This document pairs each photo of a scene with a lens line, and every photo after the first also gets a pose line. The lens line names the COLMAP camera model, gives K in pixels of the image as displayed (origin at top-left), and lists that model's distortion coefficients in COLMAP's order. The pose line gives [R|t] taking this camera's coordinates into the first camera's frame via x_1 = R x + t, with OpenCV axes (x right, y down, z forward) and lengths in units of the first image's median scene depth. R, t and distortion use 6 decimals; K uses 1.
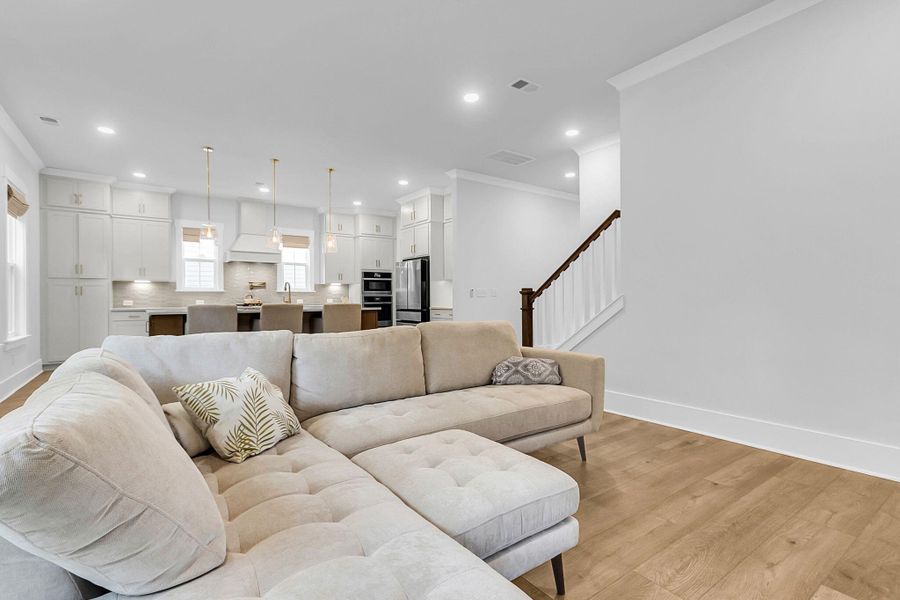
lens RADIAL K [[428.3, 0, 444.9], [0, 428.3, 299.2], [0, 0, 1]] dist [0.005015, 0.003175]
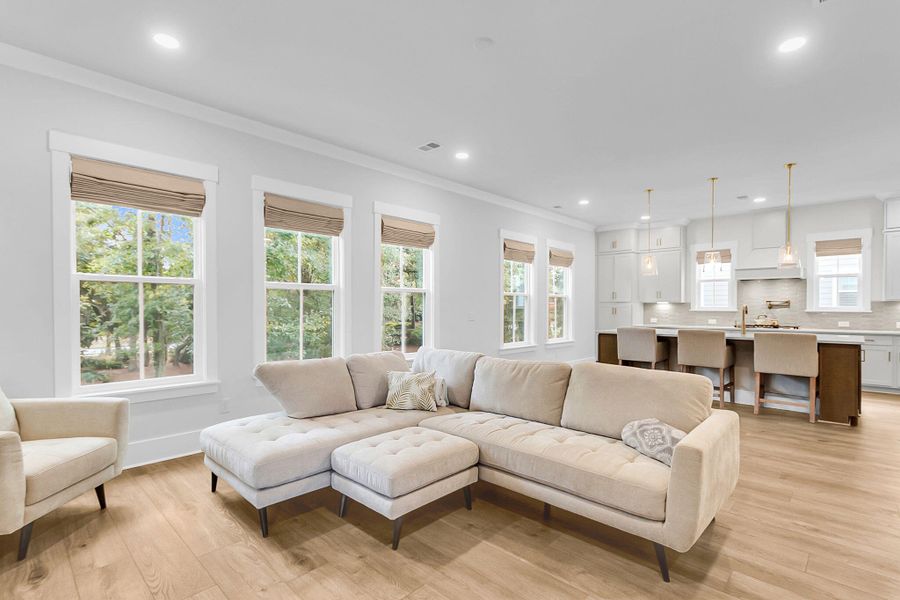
lens RADIAL K [[428.3, 0, 446.6], [0, 428.3, 306.8], [0, 0, 1]] dist [0.005015, 0.003175]
pose [[0.192789, 0.004142, -0.981232, 0.331097], [-0.005239, 0.999981, 0.003192, -0.028787], [0.981226, 0.004525, 0.192807, 0.172105]]
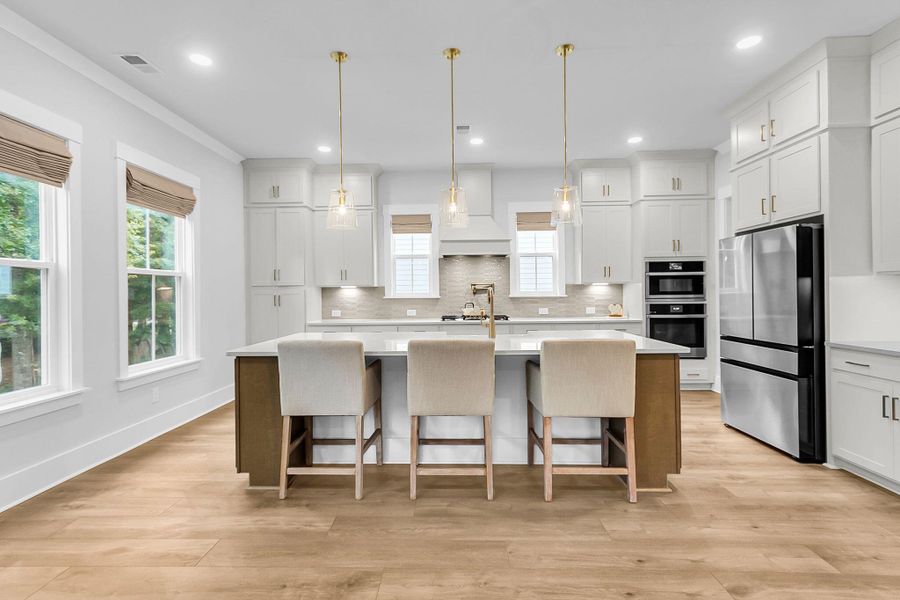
lens RADIAL K [[428.3, 0, 441.7], [0, 428.3, 294.0], [0, 0, 1]] dist [0.005015, 0.003175]
pose [[0.795908, -0.002397, -0.605413, -0.073631], [0.005099, 0.999983, 0.002744, -0.027876], [0.605396, -0.005271, 0.795907, 0.441387]]
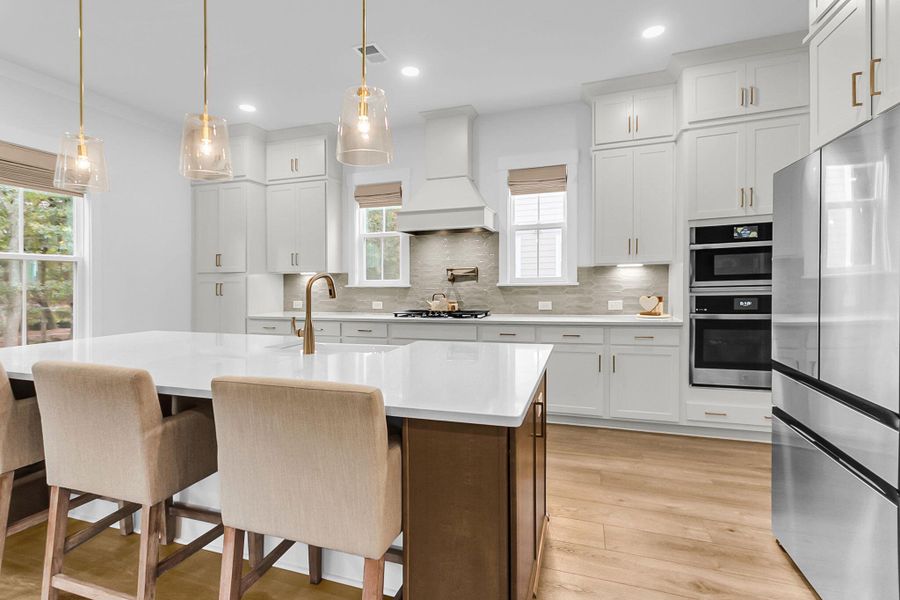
lens RADIAL K [[428.3, 0, 441.0], [0, 428.3, 280.8], [0, 0, 1]] dist [0.005015, 0.003175]
pose [[0.580332, -0.013995, -0.814260, -0.027828], [0.006574, 0.999900, -0.012500, -0.019476], [0.814354, 0.001901, 0.580366, 0.738241]]
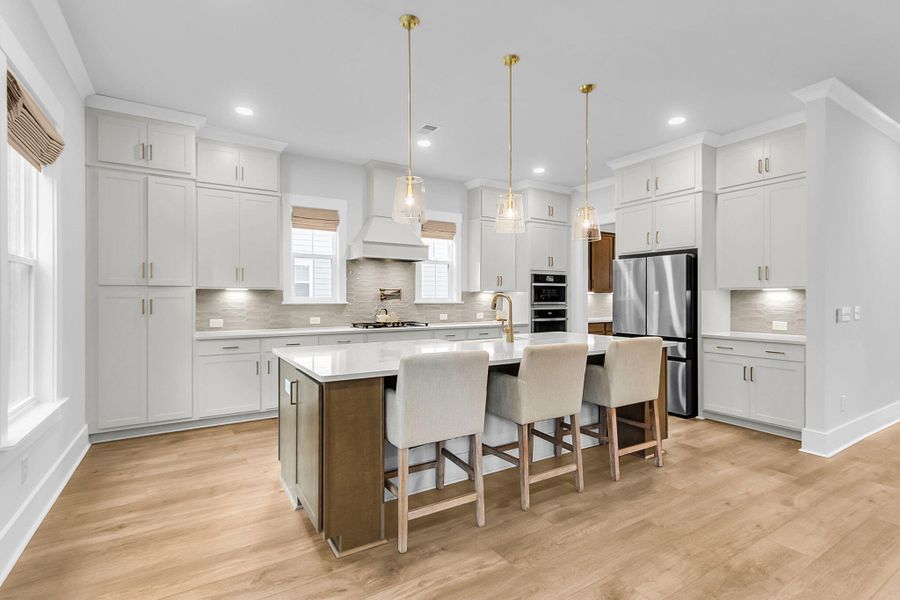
lens RADIAL K [[428.3, 0, 446.7], [0, 428.3, 300.0], [0, 0, 1]] dist [0.005015, 0.003175]
pose [[0.997762, 0.005657, -0.066621, -0.333295], [-0.005551, 0.999983, 0.001774, -0.026934], [0.066630, -0.001401, 0.997777, 0.364296]]
